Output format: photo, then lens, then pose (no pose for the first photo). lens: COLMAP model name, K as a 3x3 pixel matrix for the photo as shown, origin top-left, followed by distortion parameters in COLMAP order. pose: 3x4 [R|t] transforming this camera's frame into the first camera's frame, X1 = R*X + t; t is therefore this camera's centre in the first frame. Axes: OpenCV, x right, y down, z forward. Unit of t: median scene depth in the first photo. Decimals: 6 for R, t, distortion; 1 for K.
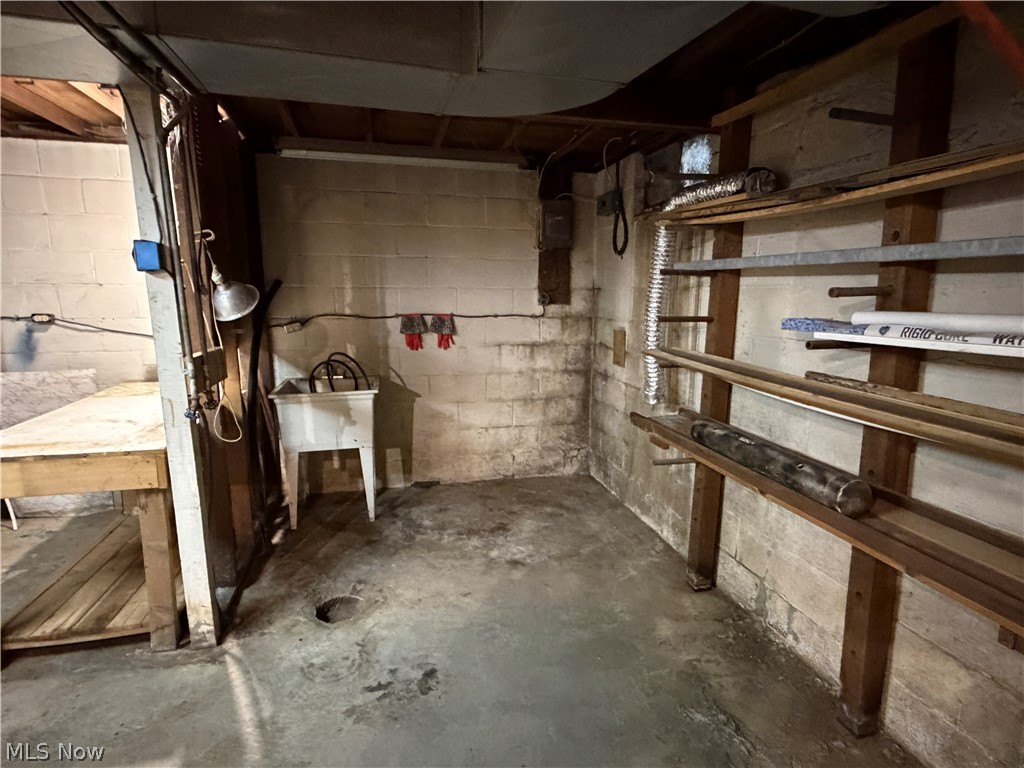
lens RADIAL K [[544.6, 0, 513.7], [0, 544.6, 385.1], [0, 0, 1]] dist [-0.000678, -0.000522]
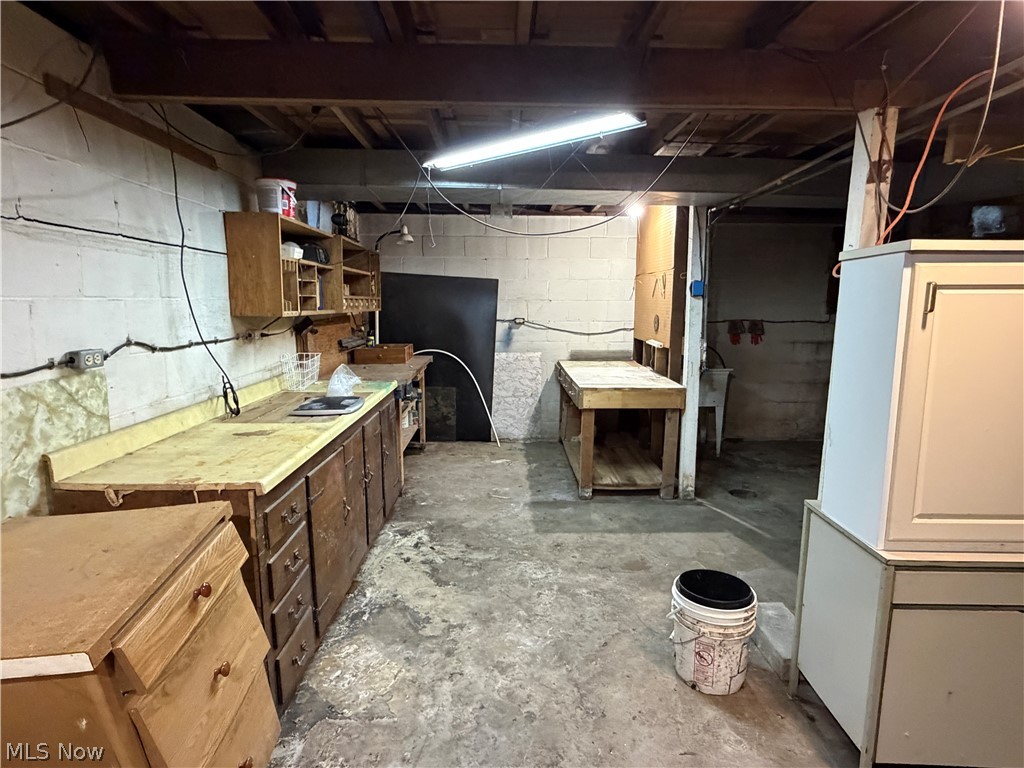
lens RADIAL K [[544.6, 0, 512.1], [0, 544.6, 383.7], [0, 0, 1]] dist [-0.000678, -0.000522]
pose [[0.976601, 0.030359, -0.212905, -0.445856], [-0.035252, 0.999194, -0.019219, 0.086808], [0.212150, 0.026275, 0.976884, -0.531612]]
